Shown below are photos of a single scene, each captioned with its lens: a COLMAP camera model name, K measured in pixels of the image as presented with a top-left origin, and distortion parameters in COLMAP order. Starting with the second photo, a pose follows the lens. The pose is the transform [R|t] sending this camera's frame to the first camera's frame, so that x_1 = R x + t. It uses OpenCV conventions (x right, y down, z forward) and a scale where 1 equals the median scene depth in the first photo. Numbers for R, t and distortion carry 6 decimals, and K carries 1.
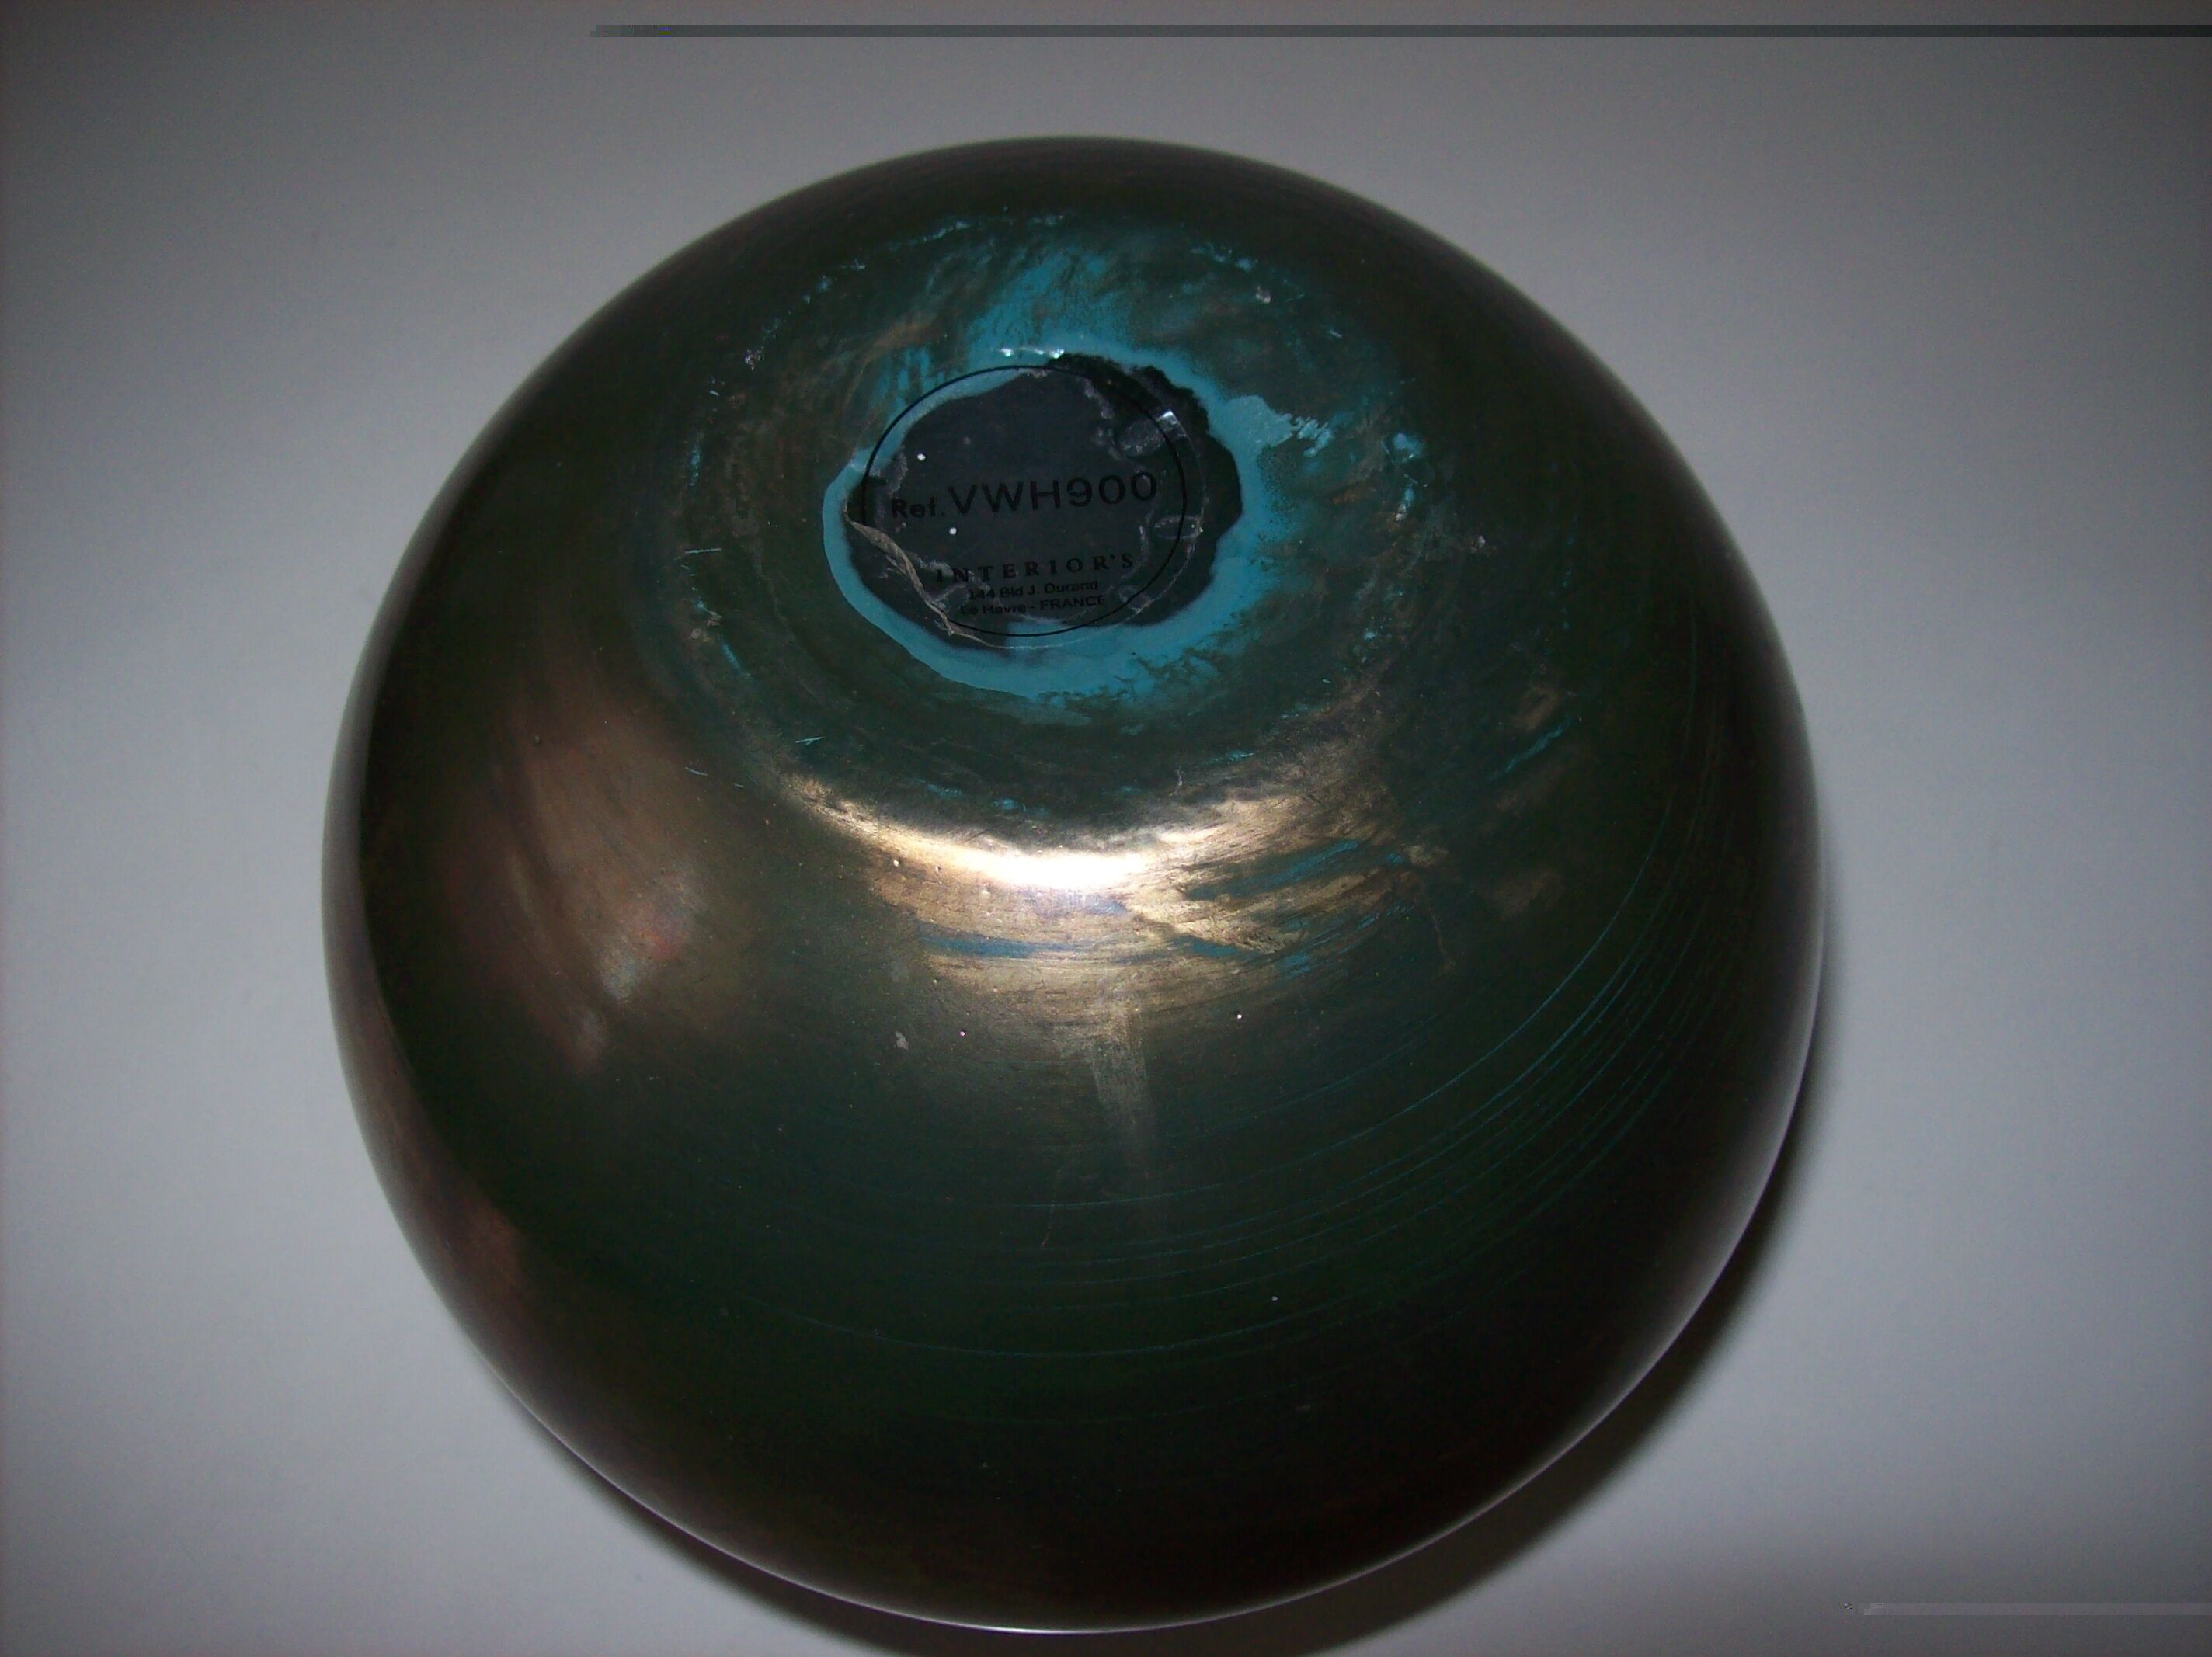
lens RADIAL K [[2318.9, 0, 1103.3], [0, 2318.9, 813.9], [0, 0, 1]] dist [-0.108363, 0.000000]
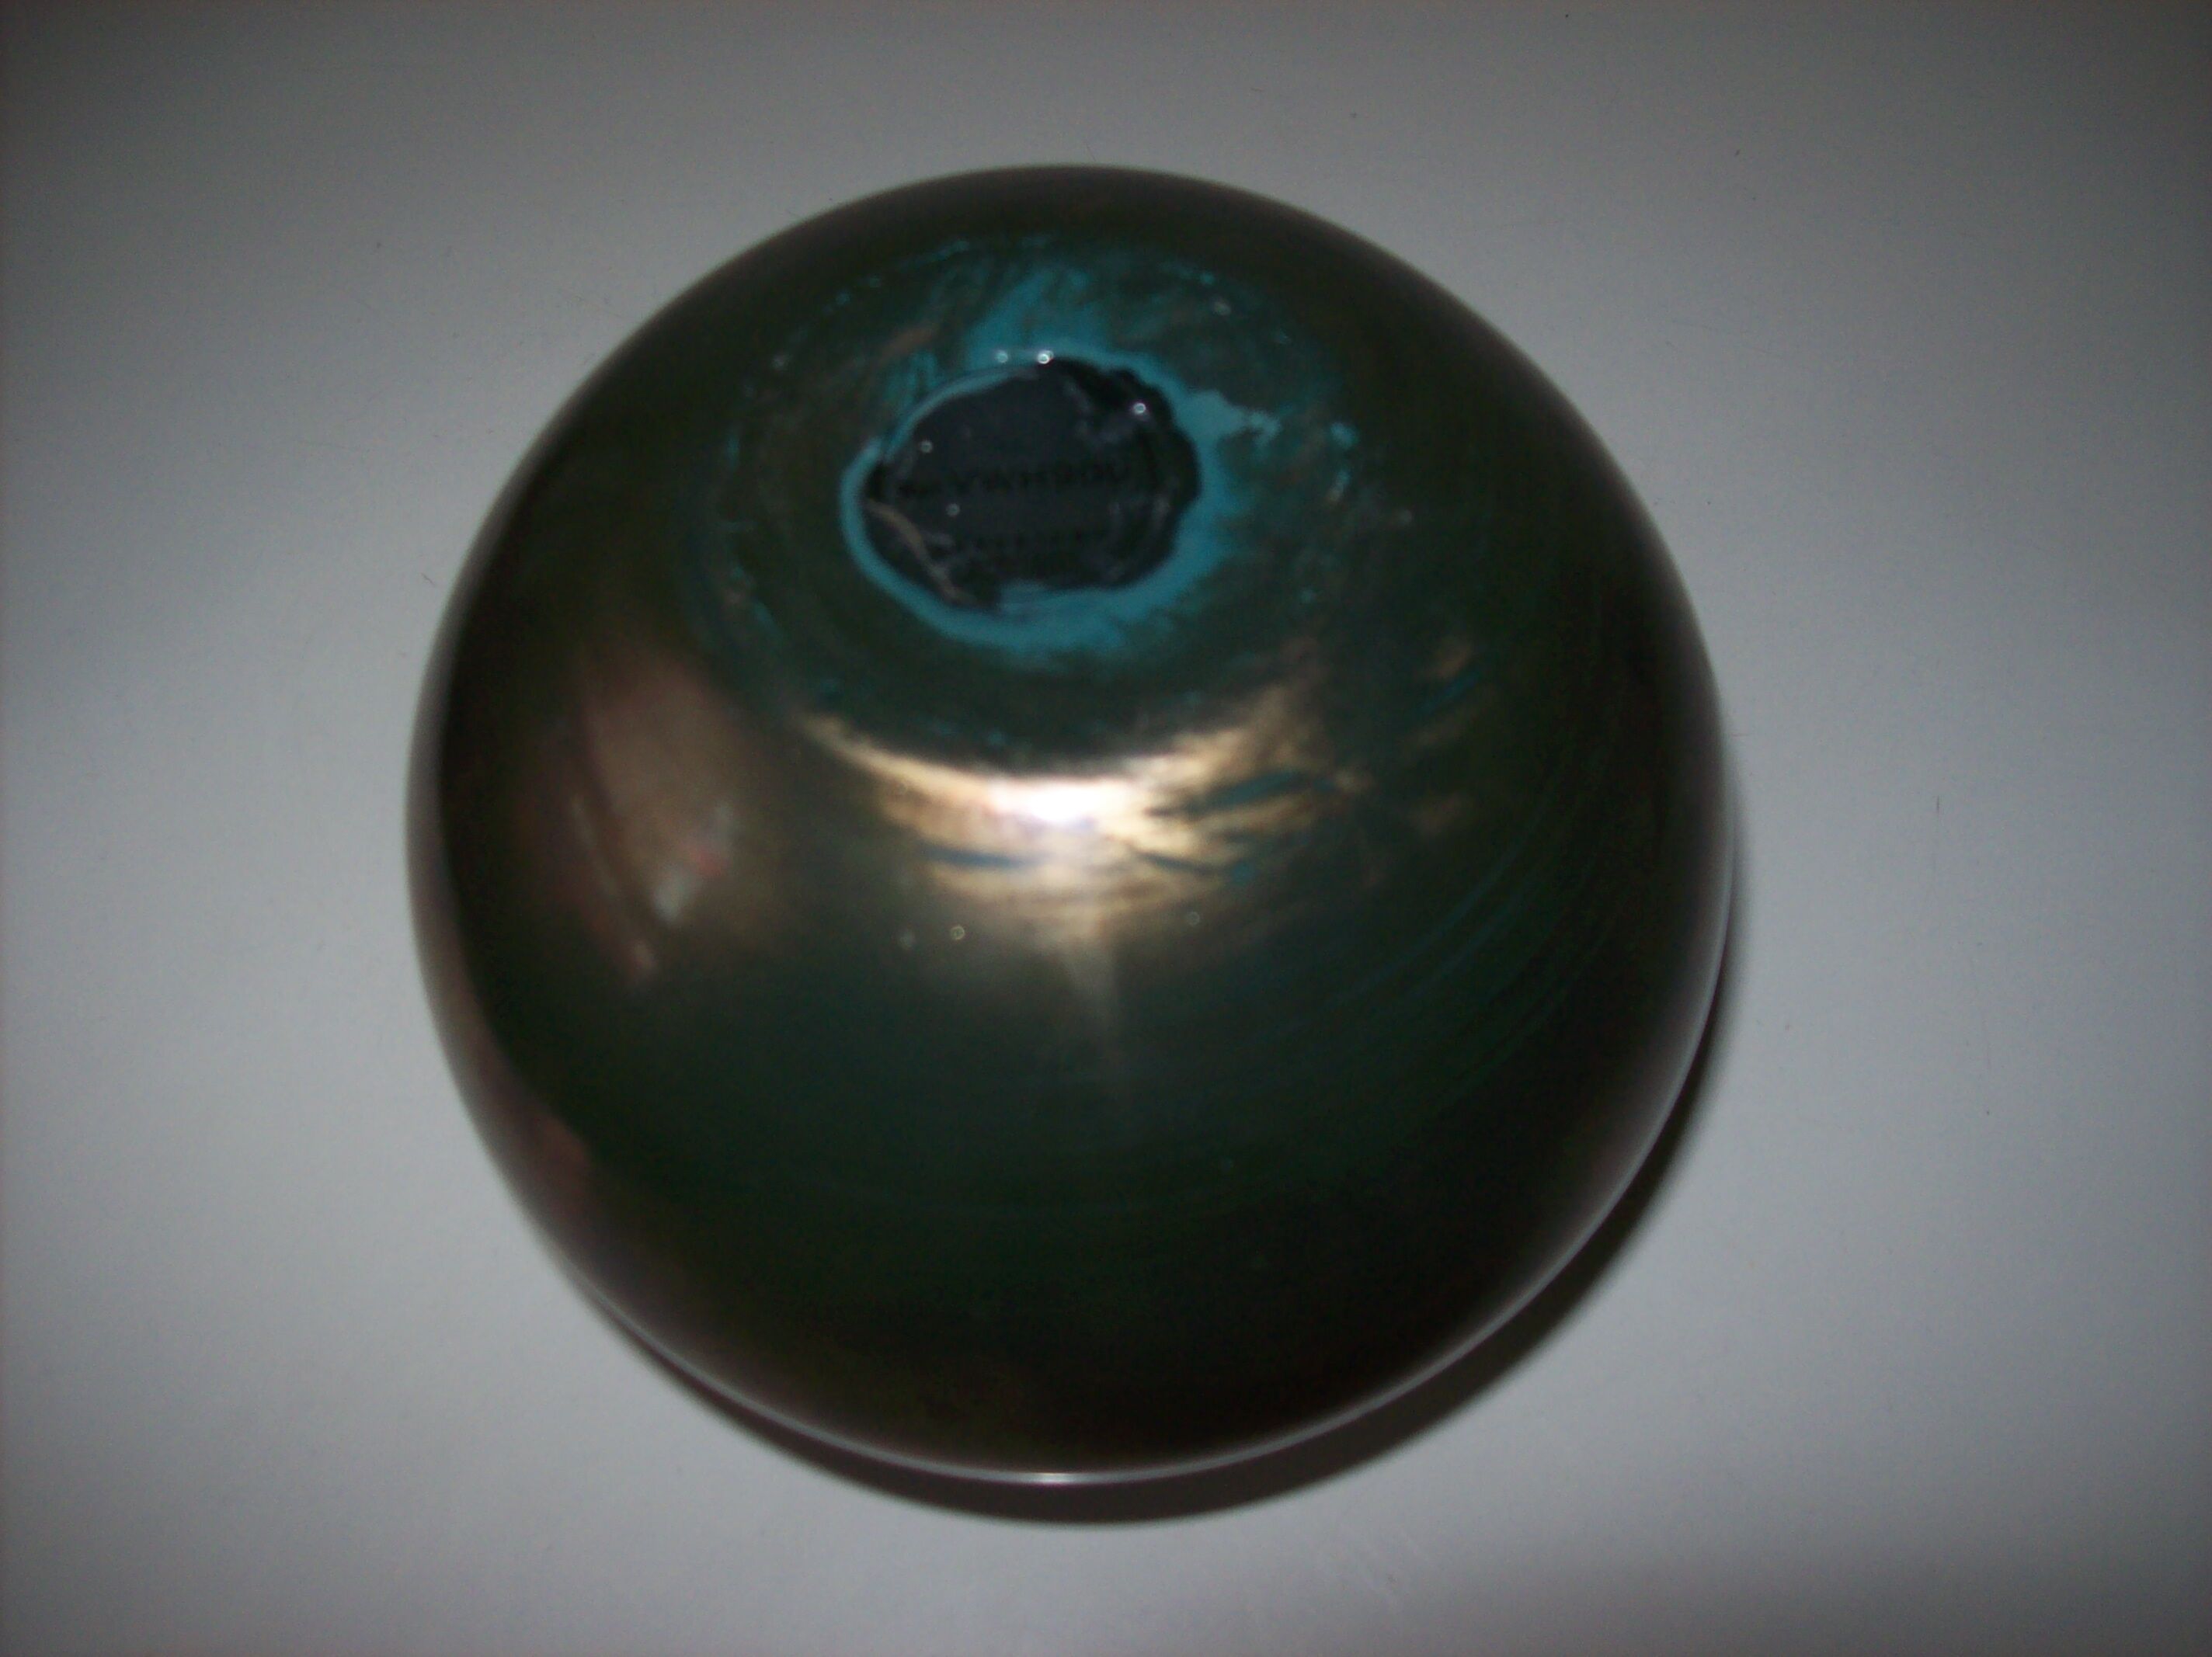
lens RADIAL K [[2318.9, 0, 1122.6], [0, 2318.9, 824.3], [0, 0, 1]] dist [-0.108363, 0.000000]
pose [[0.999902, -0.001234, -0.013925, 0.036683], [0.001310, 0.999984, 0.005451, 0.030594], [0.013918, -0.005469, 0.999888, -0.166892]]
